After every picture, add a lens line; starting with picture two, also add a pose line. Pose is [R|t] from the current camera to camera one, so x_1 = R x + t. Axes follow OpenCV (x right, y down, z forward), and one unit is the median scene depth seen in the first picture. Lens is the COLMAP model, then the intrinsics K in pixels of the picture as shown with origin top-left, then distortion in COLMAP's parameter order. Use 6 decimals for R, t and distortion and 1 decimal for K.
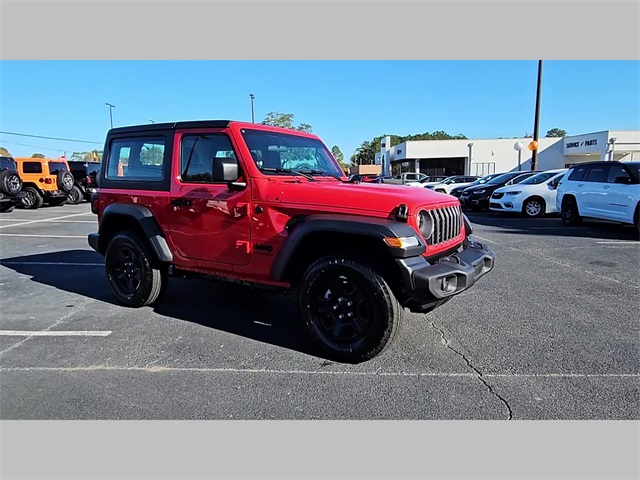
lens RADIAL K [[433.2, 0, 309.8], [0, 433.2, 240.7], [0, 0, 1]] dist [0.000602, 0.000710]
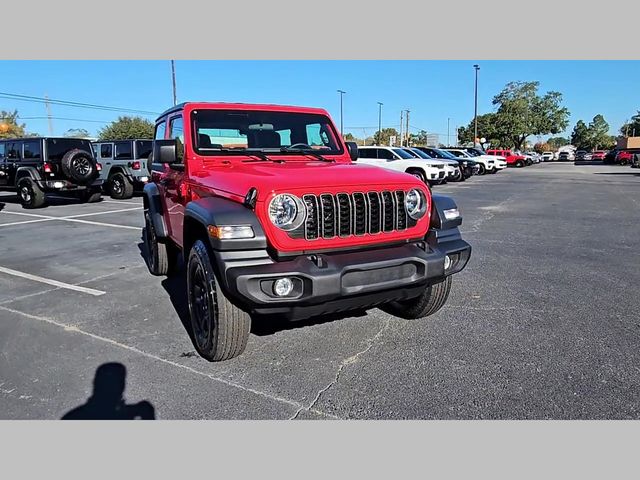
lens RADIAL K [[435.6, 0, 313.0], [0, 435.6, 239.8], [0, 0, 1]] dist [0.004712, -0.002982]
pose [[0.870462, 0.071931, -0.486951, 0.510871], [-0.051182, 0.997129, 0.055802, -0.024672], [0.489567, -0.023651, 0.871645, 0.215973]]
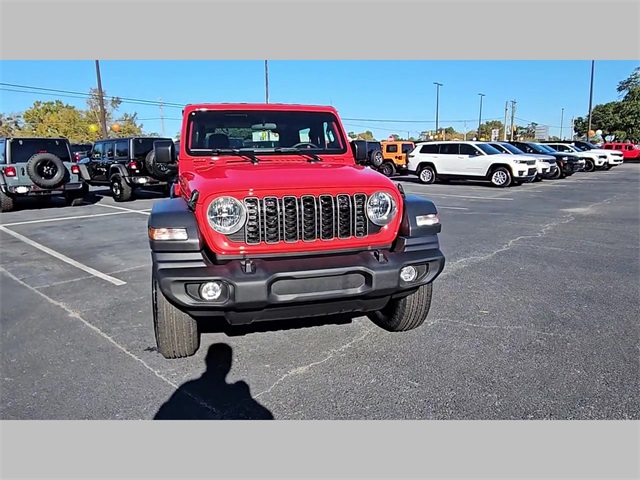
lens RADIAL K [[435.6, 0, 313.0], [0, 435.6, 239.8], [0, 0, 1]] dist [0.004712, -0.002982]
pose [[0.744094, 0.106276, -0.659568, 0.664055], [-0.072094, 0.994274, 0.078874, -0.048796], [0.664174, -0.011139, 0.747495, 0.355119]]
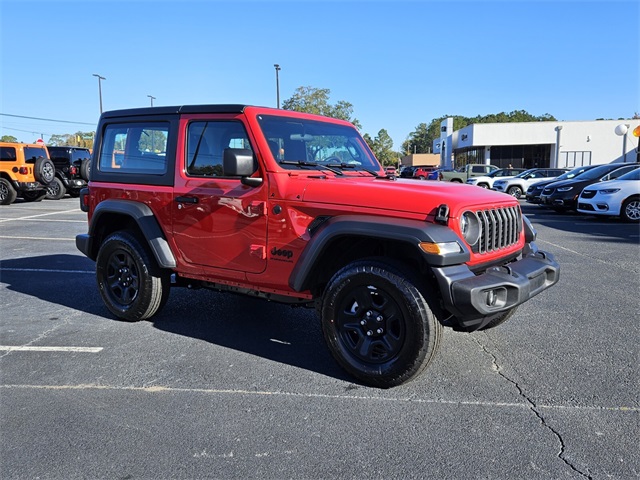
lens RADIAL K [[548.8, 0, 326.4], [0, 548.8, 242.7], [0, 0, 1]] dist [0.101297, -0.132625]
pose [[0.999099, 0.013195, -0.040337, 0.020271], [-0.013707, 0.999829, -0.012439, 0.007108], [0.040166, 0.012981, 0.999109, -0.069318]]
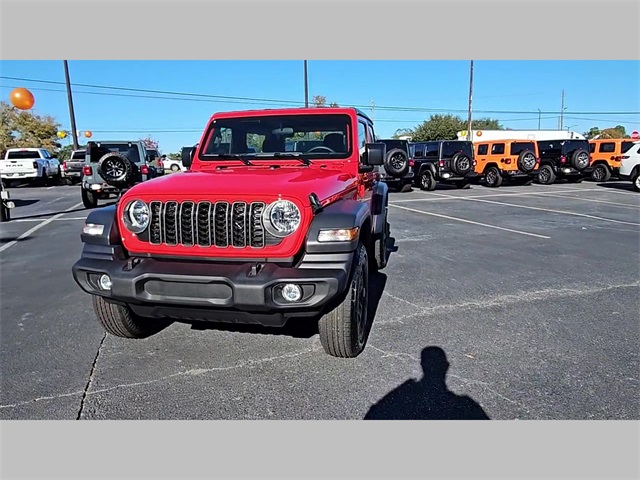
lens RADIAL K [[436.3, 0, 310.8], [0, 436.3, 239.2], [0, 0, 1]] dist [-0.000261, 0.002294]
pose [[0.351850, 0.153716, -0.923349, 0.878809], [-0.112759, 0.986201, 0.121212, -0.100389], [0.929240, 0.061467, 0.364328, 0.720169]]
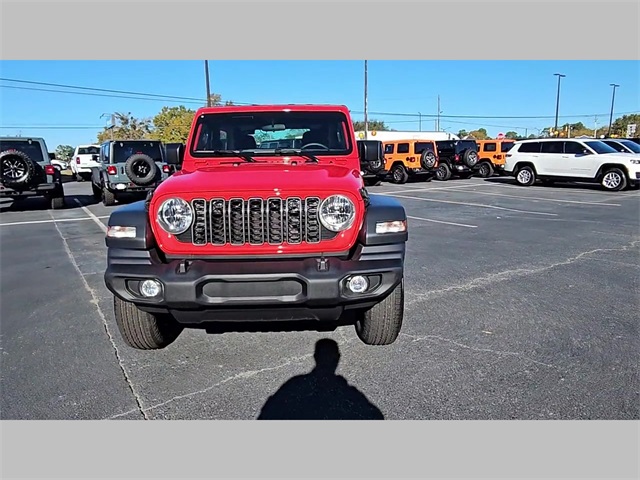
lens RADIAL K [[435.6, 0, 313.0], [0, 435.6, 239.8], [0, 0, 1]] dist [0.004712, -0.002982]
pose [[0.565923, 0.135146, -0.813306, 0.788521], [-0.093446, 0.990631, 0.099589, -0.071747], [0.819145, 0.019641, 0.573250, 0.526686]]
